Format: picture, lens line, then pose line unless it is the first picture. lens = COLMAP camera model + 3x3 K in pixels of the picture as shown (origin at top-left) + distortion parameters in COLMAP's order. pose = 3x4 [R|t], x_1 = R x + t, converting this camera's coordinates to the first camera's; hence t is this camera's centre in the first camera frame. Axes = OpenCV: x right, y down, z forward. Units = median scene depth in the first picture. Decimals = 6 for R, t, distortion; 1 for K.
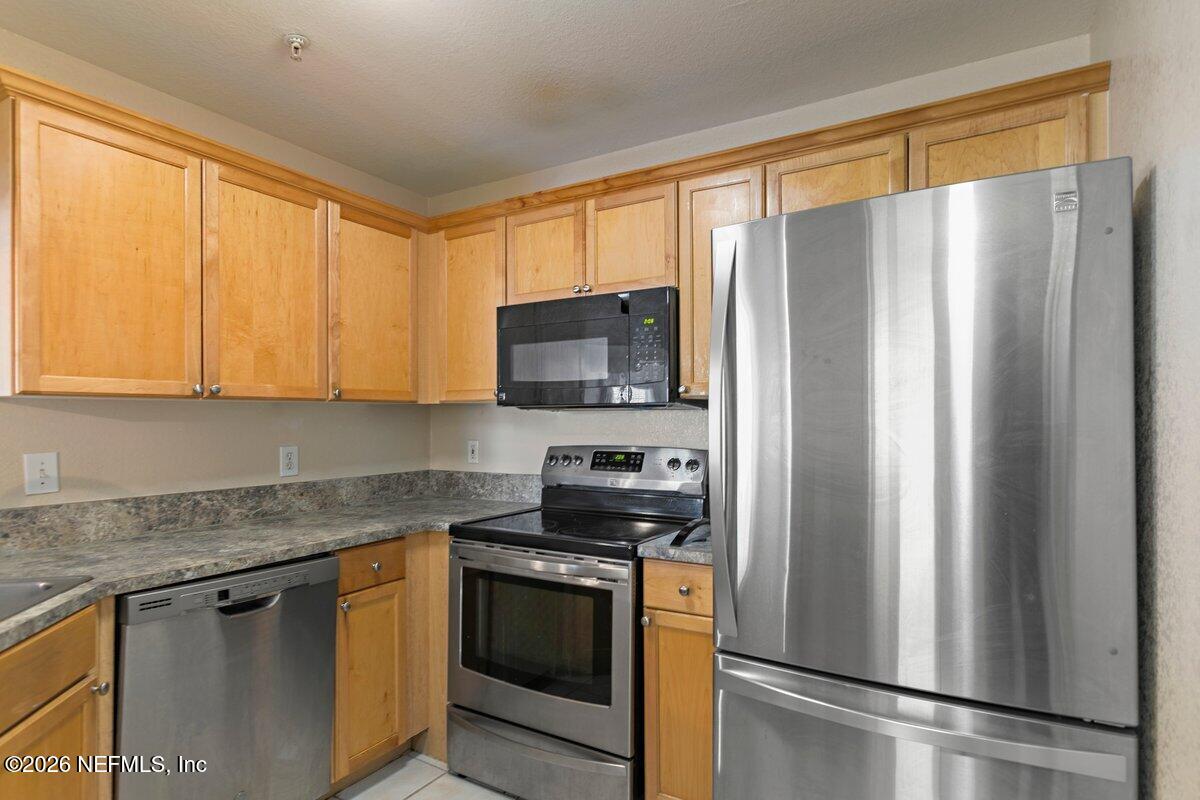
lens RADIAL K [[638.8, 0, 600.0], [0, 638.8, 400.0], [0, 0, 1]] dist [-0.000790, -0.000323]
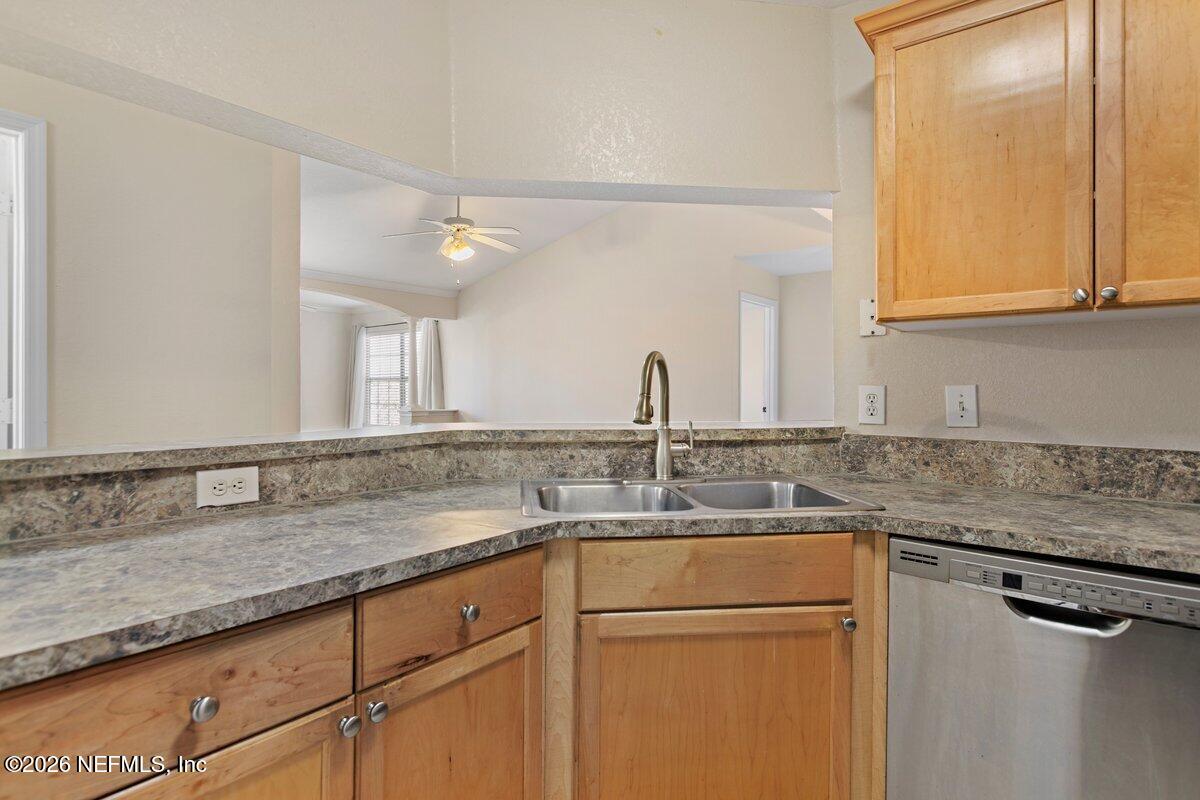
lens RADIAL K [[622.2, 0, 600.5], [0, 622.2, 383.9], [0, 0, 1]] dist [-0.001440, -0.000367]
pose [[-0.120649, -0.006419, -0.992675, 0.126147], [0.024053, 0.999667, -0.009388, 0.077731], [0.992404, -0.025009, -0.120454, 0.579136]]
